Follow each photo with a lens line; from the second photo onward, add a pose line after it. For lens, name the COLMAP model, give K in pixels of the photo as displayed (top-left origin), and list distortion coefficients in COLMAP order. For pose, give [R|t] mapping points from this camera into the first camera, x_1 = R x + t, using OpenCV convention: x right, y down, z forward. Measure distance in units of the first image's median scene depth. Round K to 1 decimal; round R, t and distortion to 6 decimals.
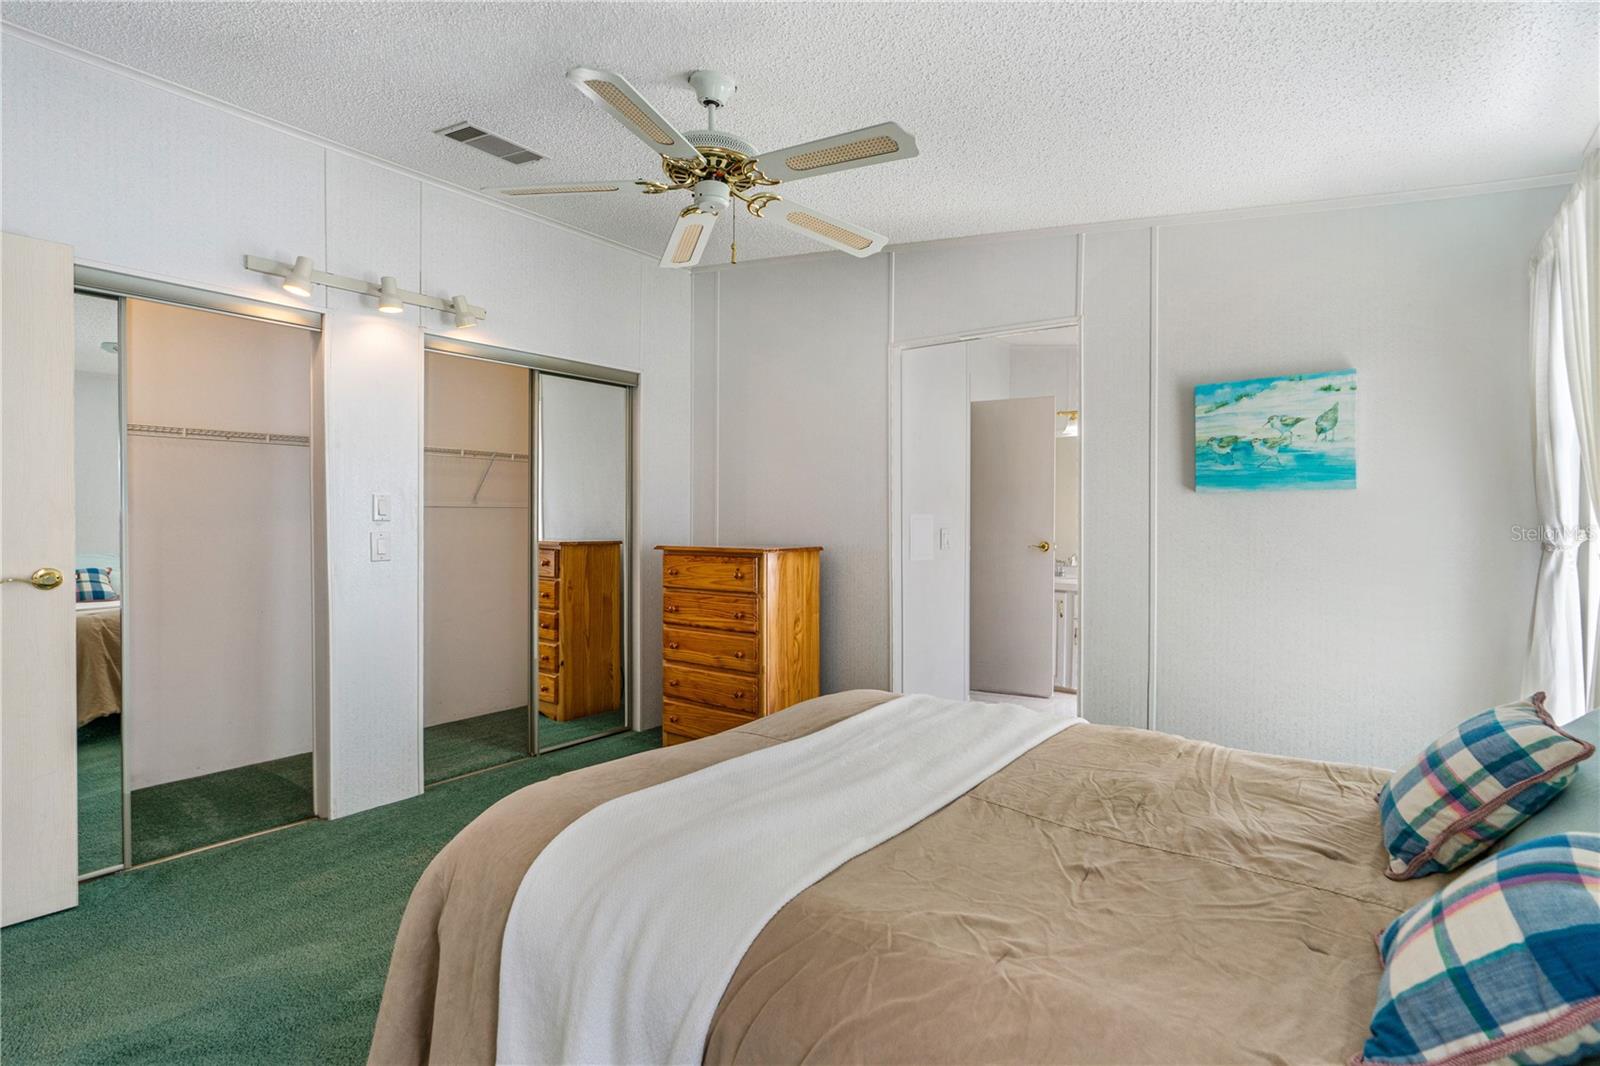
lens RADIAL K [[747.2, 0, 824.4], [0, 747.2, 513.4], [0, 0, 1]] dist [-0.002586, 0.001321]
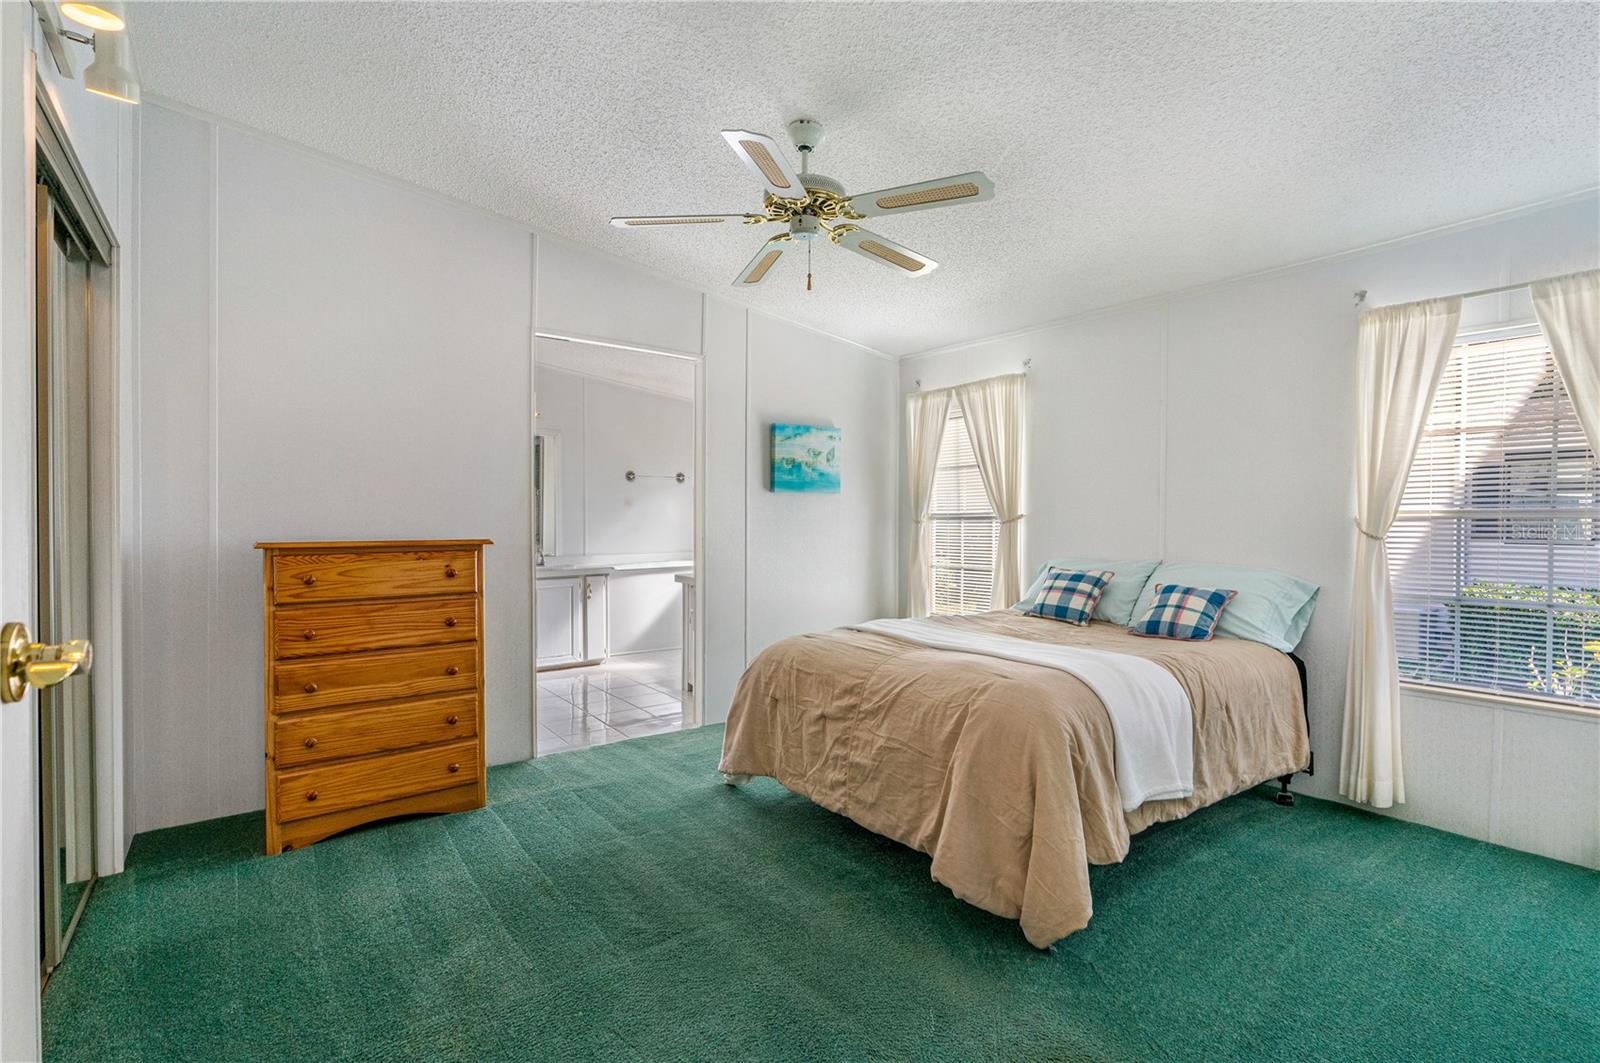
lens RADIAL K [[735.0, 0, 797.7], [0, 735.0, 530.6], [0, 0, 1]] dist [-0.001817, 0.000144]
pose [[0.281308, -0.016093, 0.959483, -0.970976], [-0.009806, 0.999759, 0.019644, 0.021976], [-0.959567, -0.014934, 0.281082, 0.524603]]
